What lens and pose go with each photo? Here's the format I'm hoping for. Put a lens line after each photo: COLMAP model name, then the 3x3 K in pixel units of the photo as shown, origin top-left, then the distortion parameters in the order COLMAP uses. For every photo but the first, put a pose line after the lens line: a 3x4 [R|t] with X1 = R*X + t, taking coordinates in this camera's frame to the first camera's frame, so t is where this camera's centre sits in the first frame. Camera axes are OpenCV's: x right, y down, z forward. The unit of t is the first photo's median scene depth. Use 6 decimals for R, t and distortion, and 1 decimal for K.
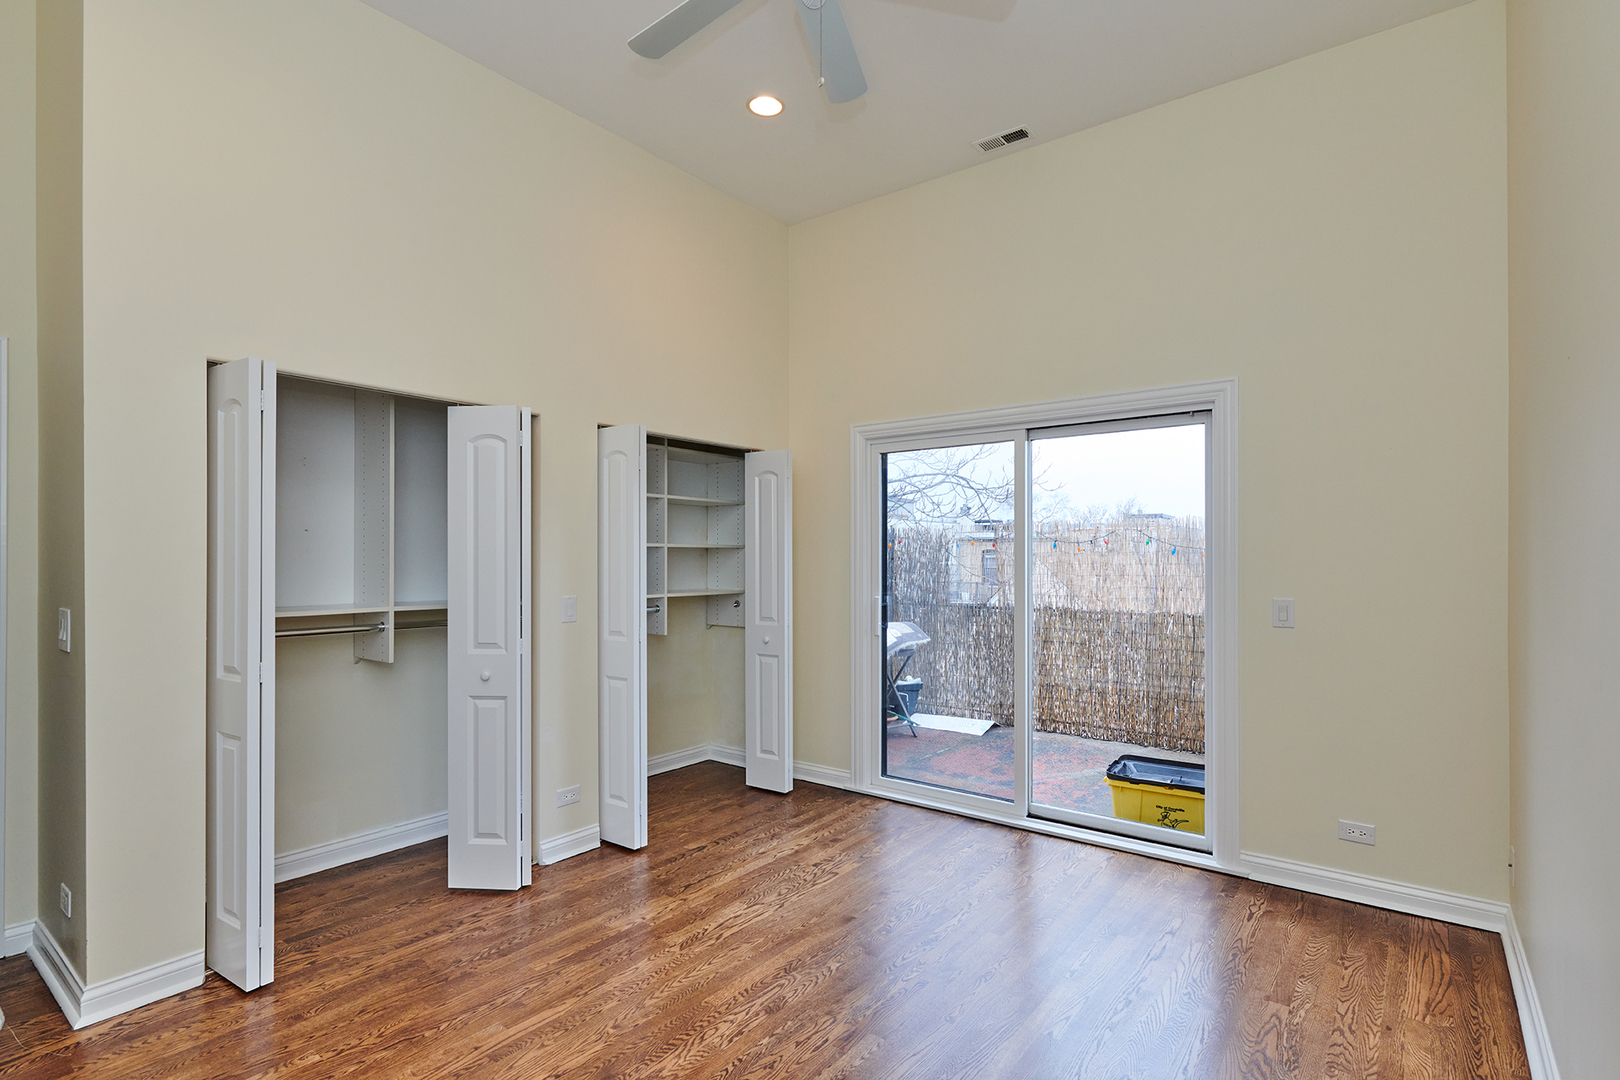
lens RADIAL K [[770.1, 0, 827.1], [0, 770.1, 548.1], [0, 0, 1]] dist [-0.006308, -0.001505]
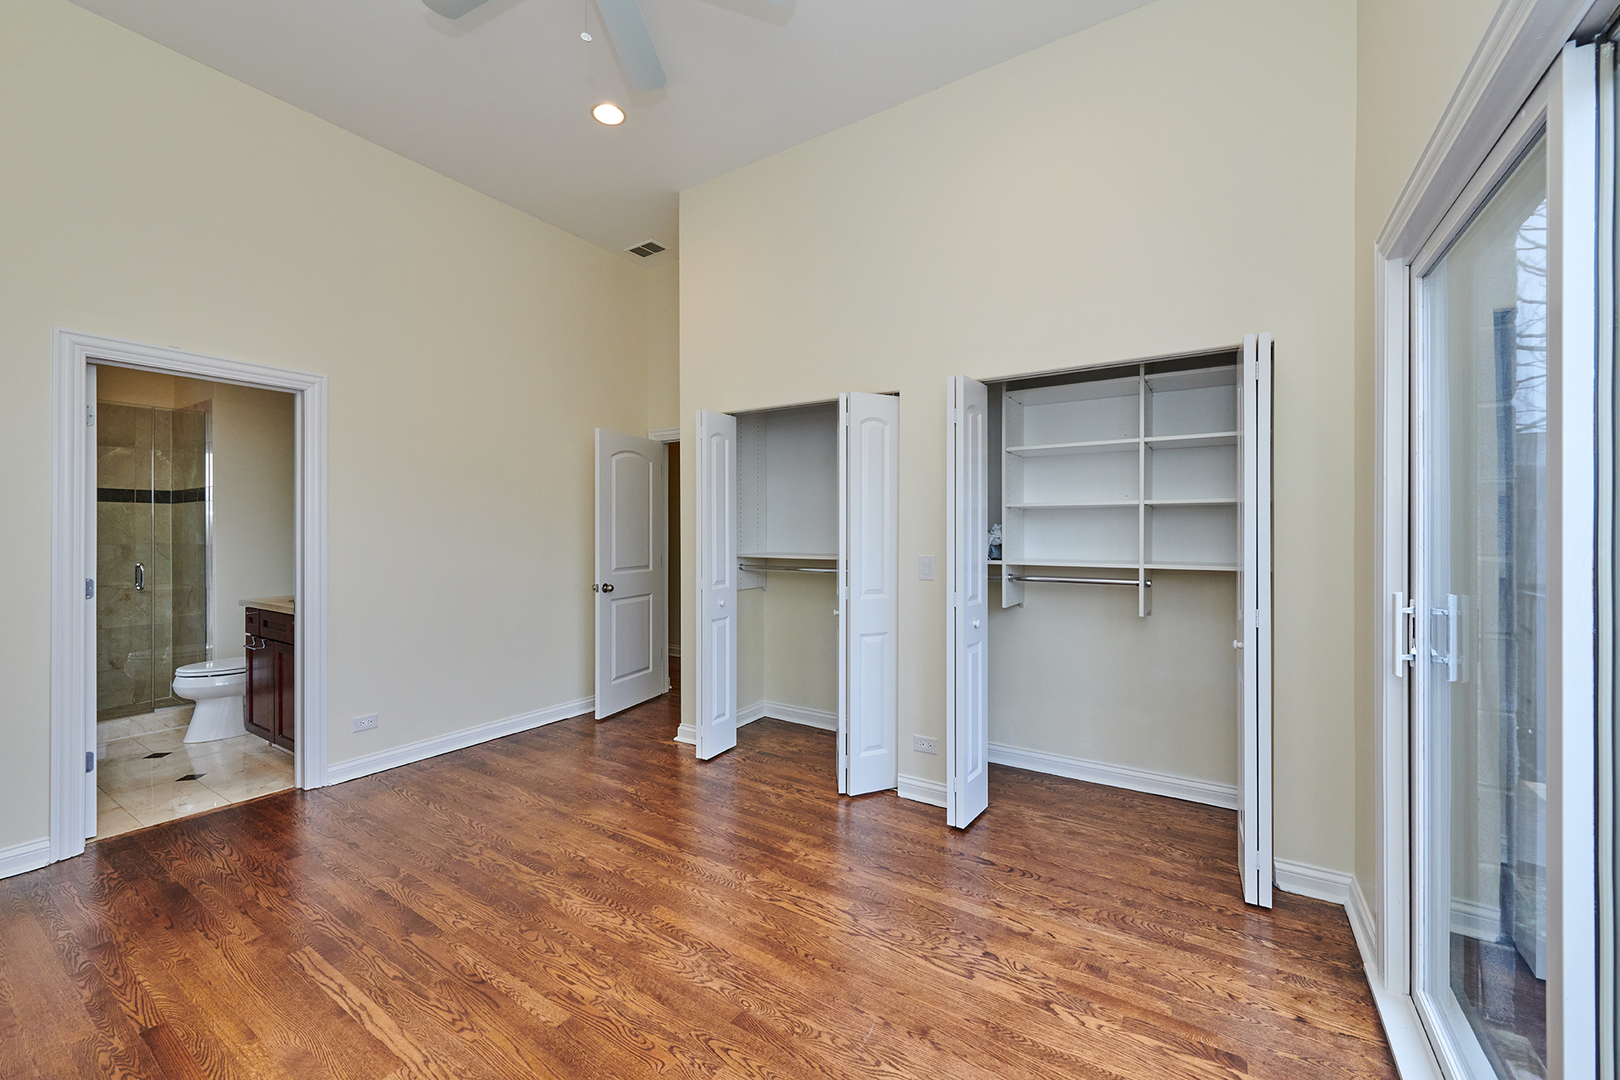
lens RADIAL K [[653.1, 0, 801.3], [0, 653.1, 531.3], [0, 0, 1]] dist [0.002372, 0.000181]
pose [[0.061587, 0.001936, -0.998100, 0.676615], [0.013092, 0.999911, 0.002747, 0.030224], [0.998016, -0.013236, 0.061556, 0.959344]]
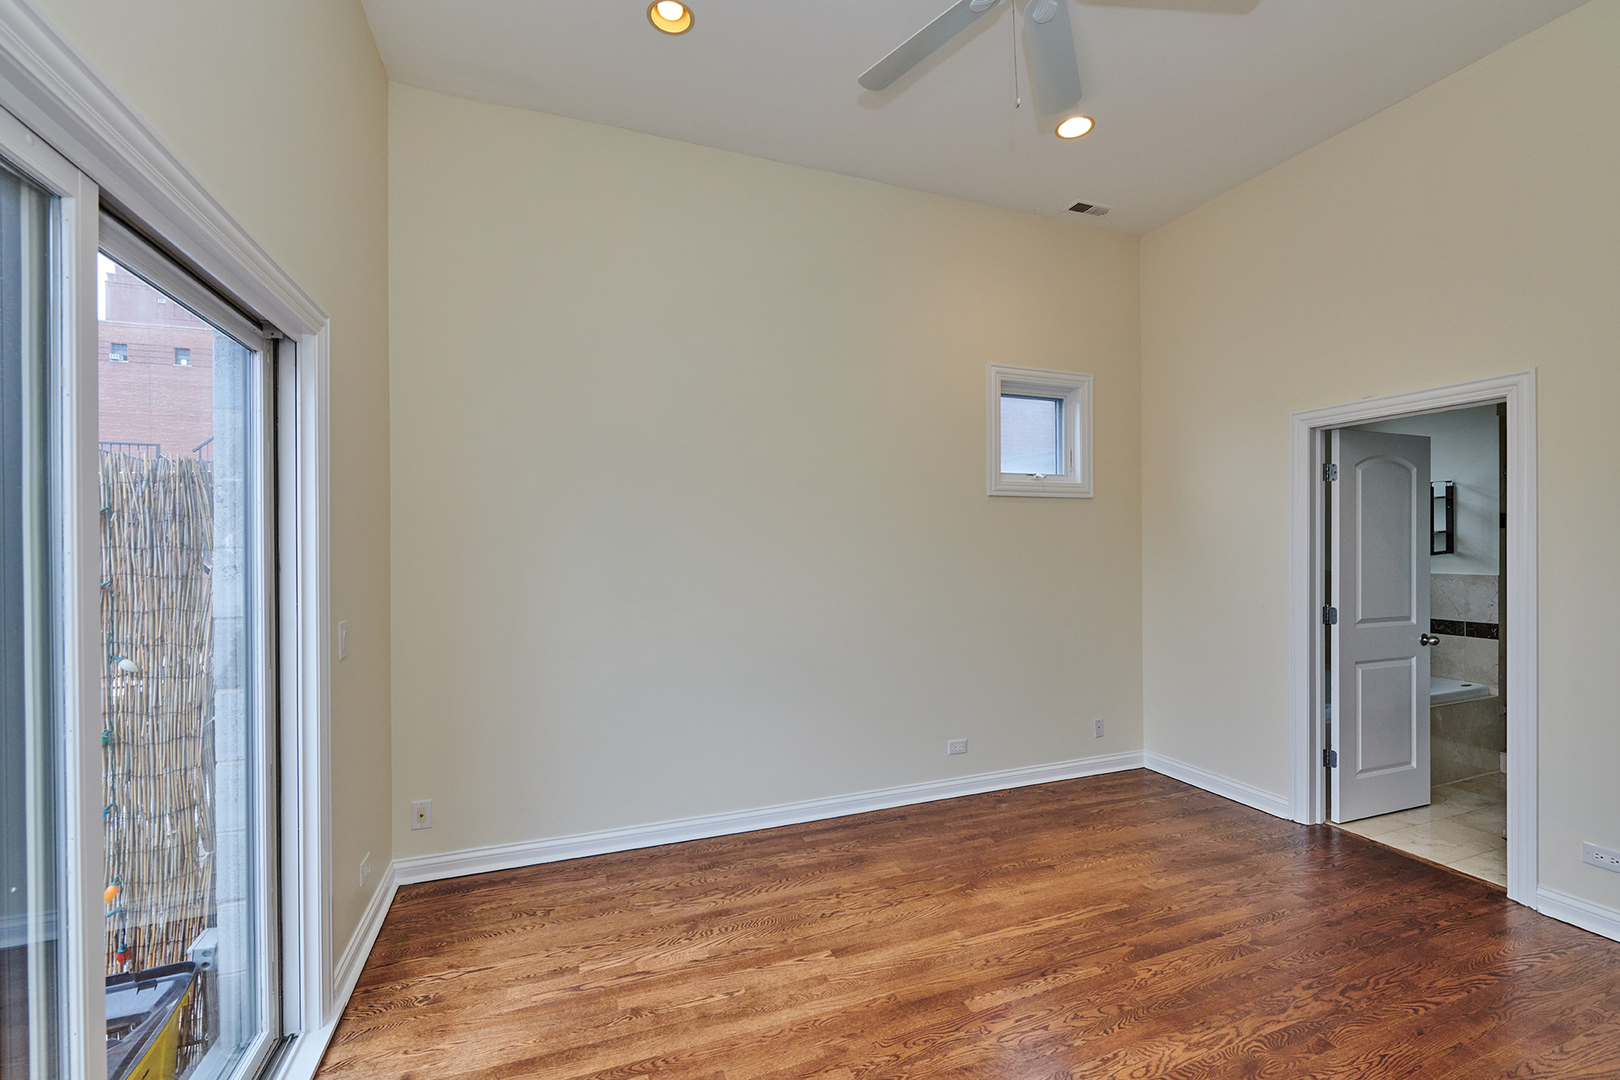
lens RADIAL K [[674.3, 0, 798.4], [0, 674.3, 548.3], [0, 0, 1]] dist [-0.006308, 0.000289]
pose [[-0.838425, 0.002932, 0.545009, -0.195686], [-0.001486, 0.999970, -0.007665, -0.006652], [-0.545015, -0.007236, -0.838395, 1.488882]]
